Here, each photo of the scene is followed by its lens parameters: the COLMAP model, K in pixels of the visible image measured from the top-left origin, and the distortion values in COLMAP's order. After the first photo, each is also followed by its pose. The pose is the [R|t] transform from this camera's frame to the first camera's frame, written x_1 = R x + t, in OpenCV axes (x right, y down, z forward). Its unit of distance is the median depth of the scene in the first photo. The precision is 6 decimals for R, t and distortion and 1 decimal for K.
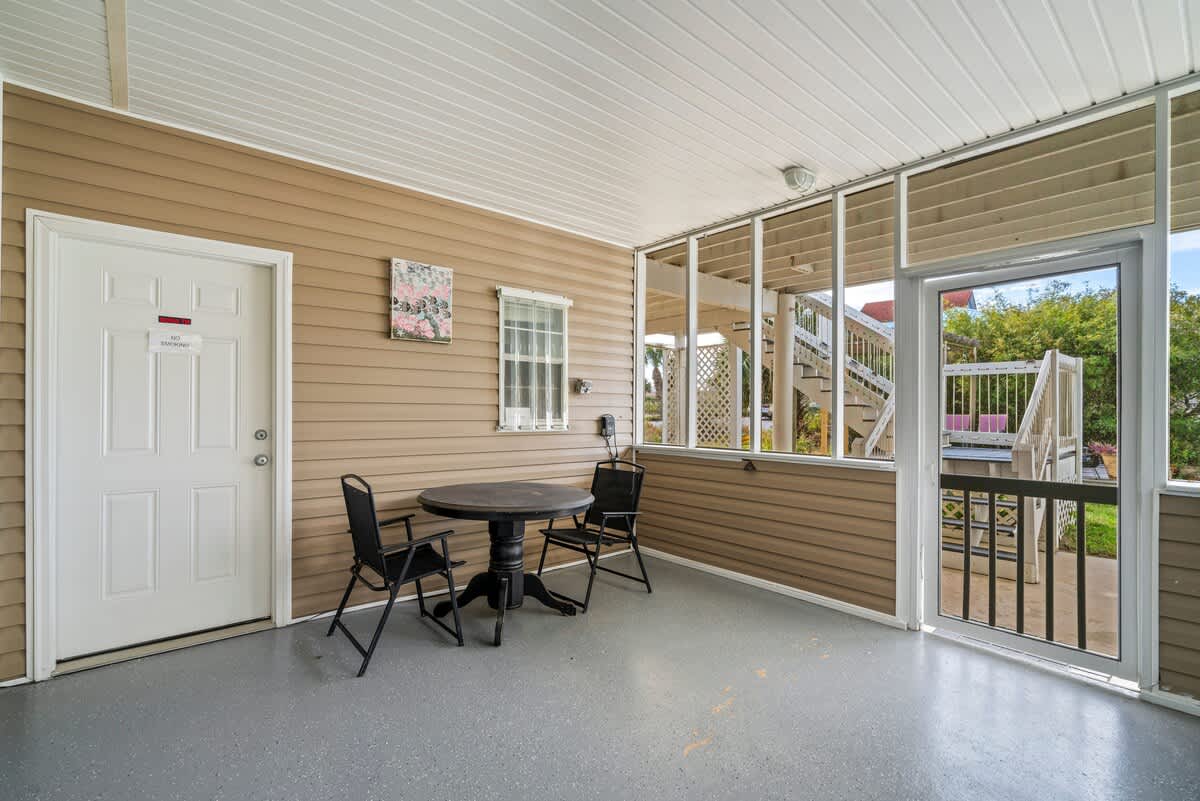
lens RADIAL K [[542.2, 0, 588.0], [0, 542.2, 401.2], [0, 0, 1]] dist [-0.008403, 0.000863]
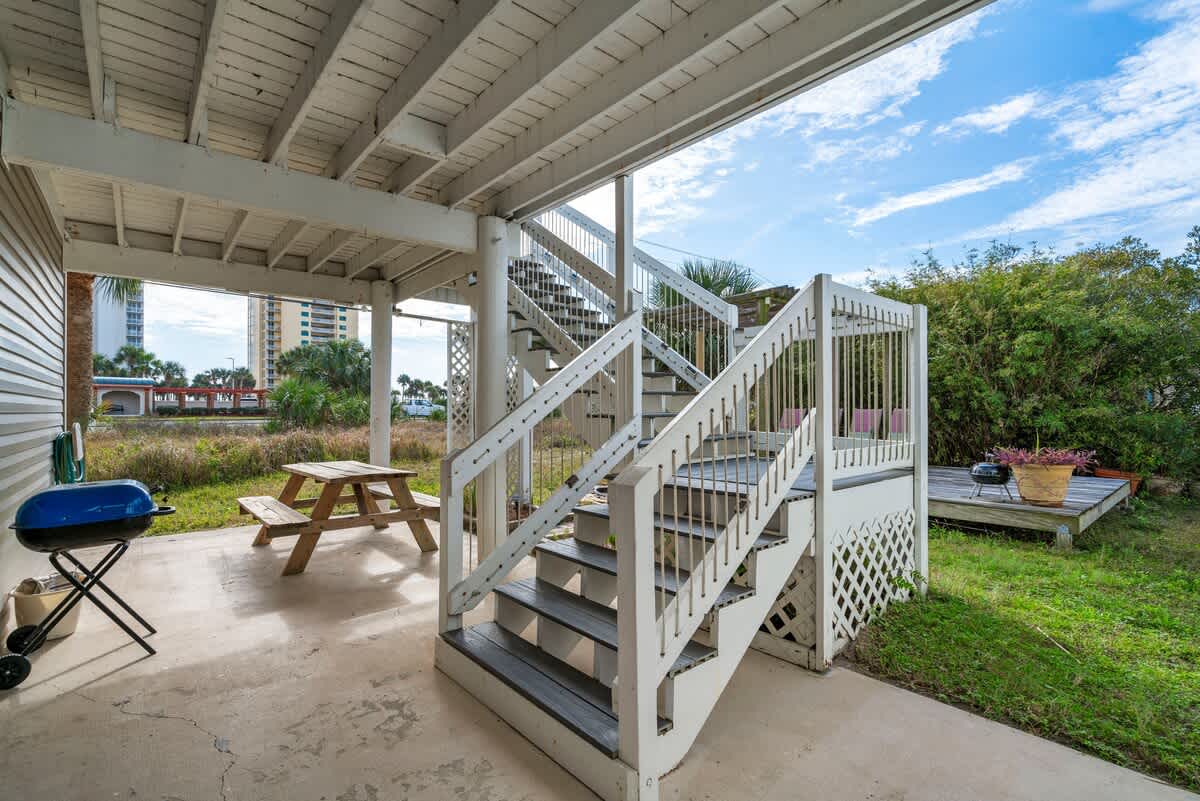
lens RADIAL K [[542.2, 0, 588.0], [0, 542.2, 401.2], [0, 0, 1]] dist [-0.008403, 0.000863]
pose [[0.999982, -0.001027, -0.005855, 0.313167], [0.001055, 0.999988, 0.004801, 0.010408], [0.005850, -0.004807, 0.999971, 0.231671]]
